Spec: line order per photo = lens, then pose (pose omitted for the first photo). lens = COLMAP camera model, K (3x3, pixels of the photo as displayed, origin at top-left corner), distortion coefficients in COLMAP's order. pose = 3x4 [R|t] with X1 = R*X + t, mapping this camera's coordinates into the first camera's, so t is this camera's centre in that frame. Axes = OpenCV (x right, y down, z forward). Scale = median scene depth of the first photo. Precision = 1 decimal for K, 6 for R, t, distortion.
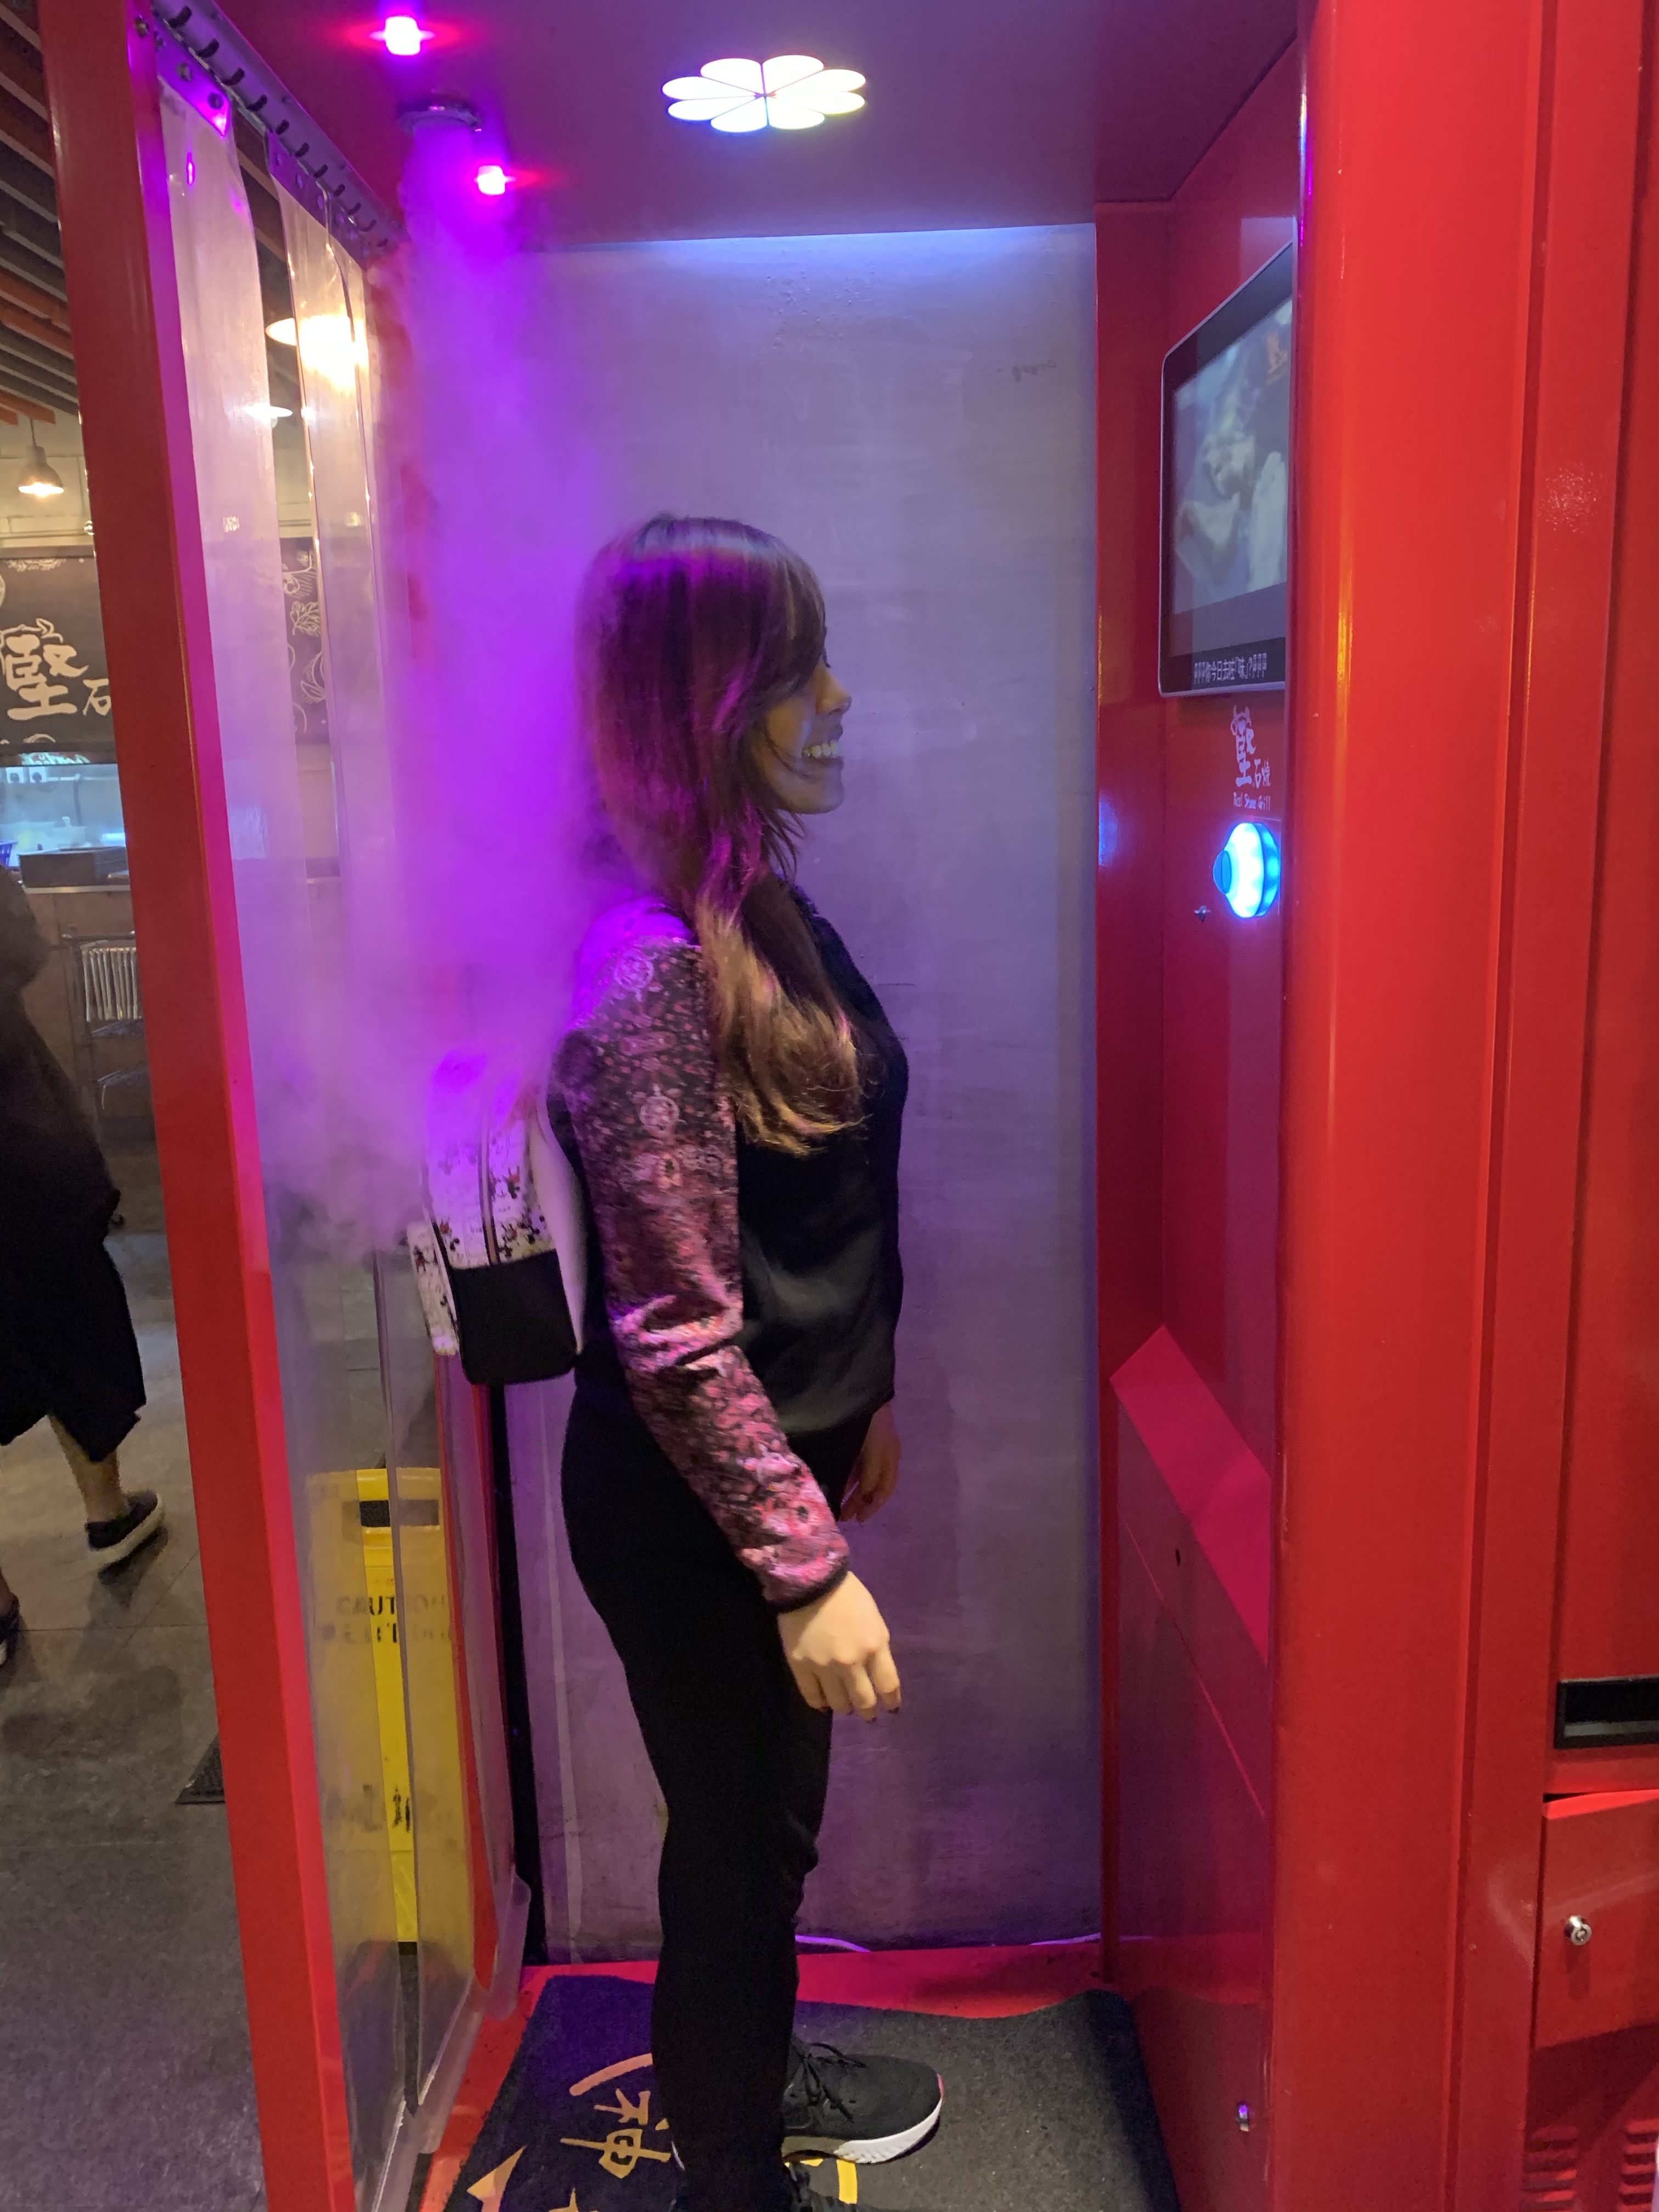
lens RADIAL K [[1679.5, 0, 824.2], [0, 1679.5, 1103.1], [0, 0, 1]] dist [0.000308, 0.002712]
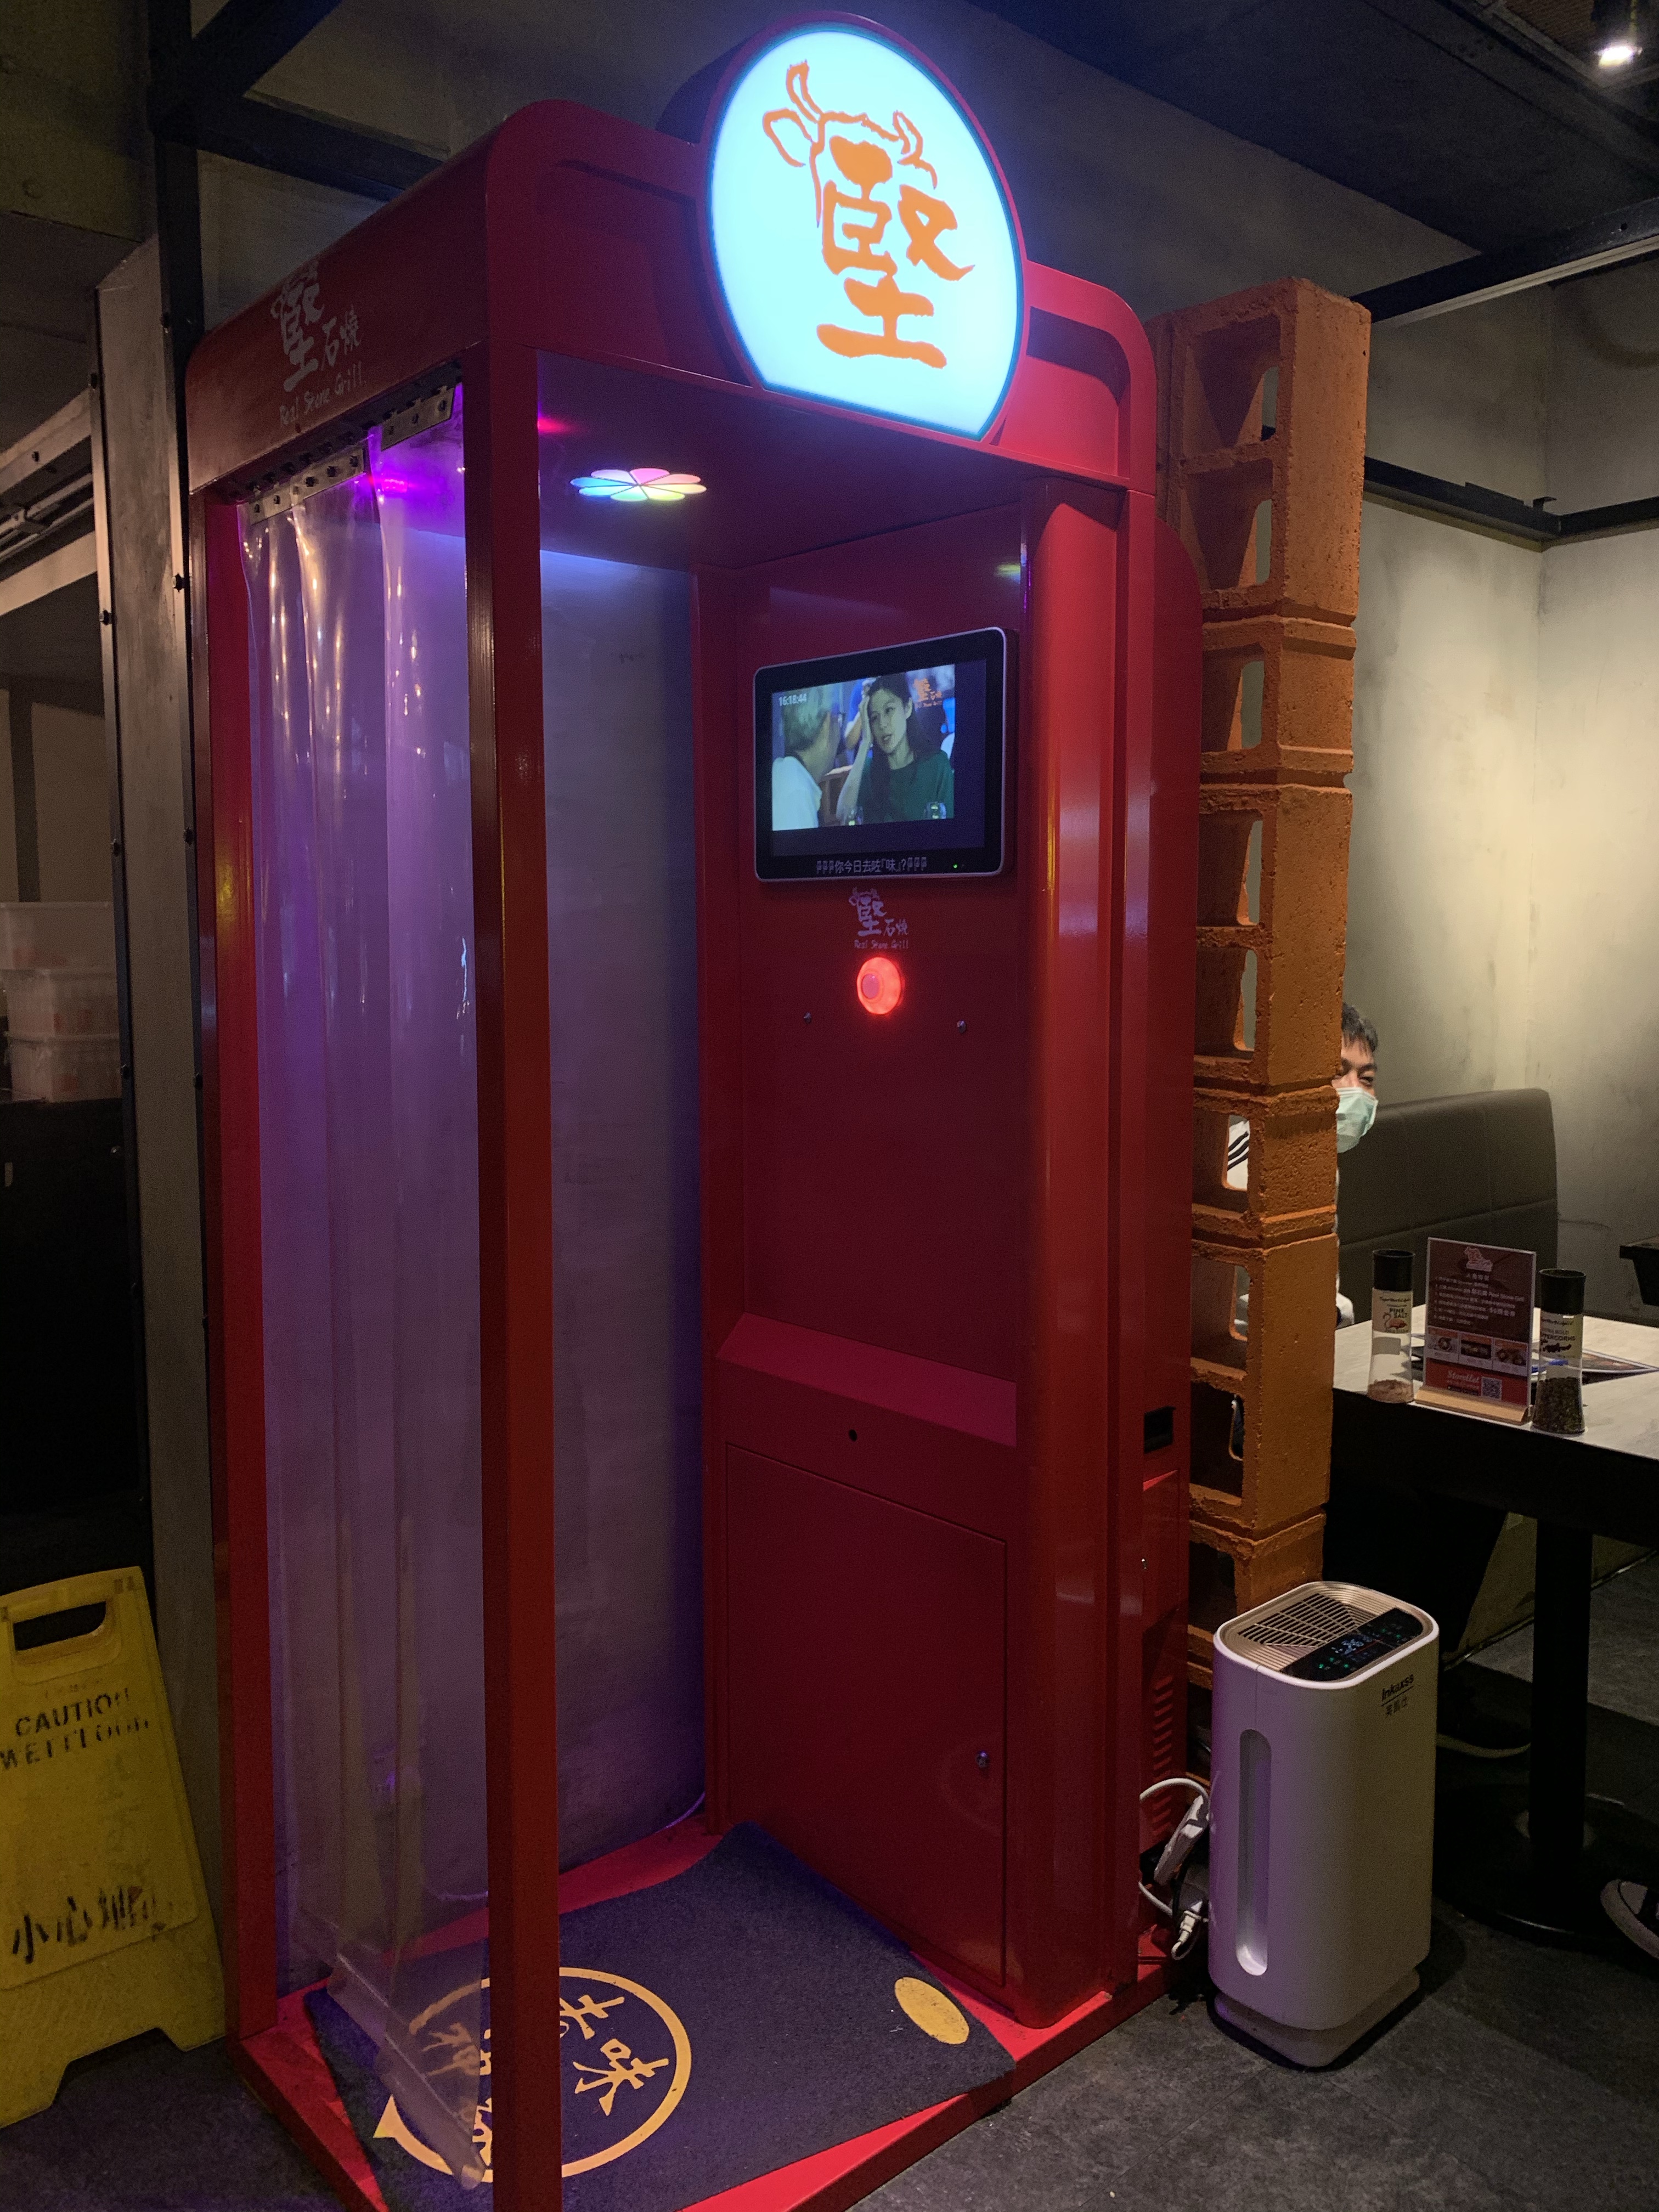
lens RADIAL K [[1679.5, 0, 829.6], [0, 1679.5, 1100.2], [0, 0, 1]] dist [0.000308, 0.002712]
pose [[0.762743, -0.036993, 0.645643, -0.697296], [0.116149, 0.989965, -0.080494, 0.080104], [-0.636186, 0.136387, 0.759385, -0.160939]]
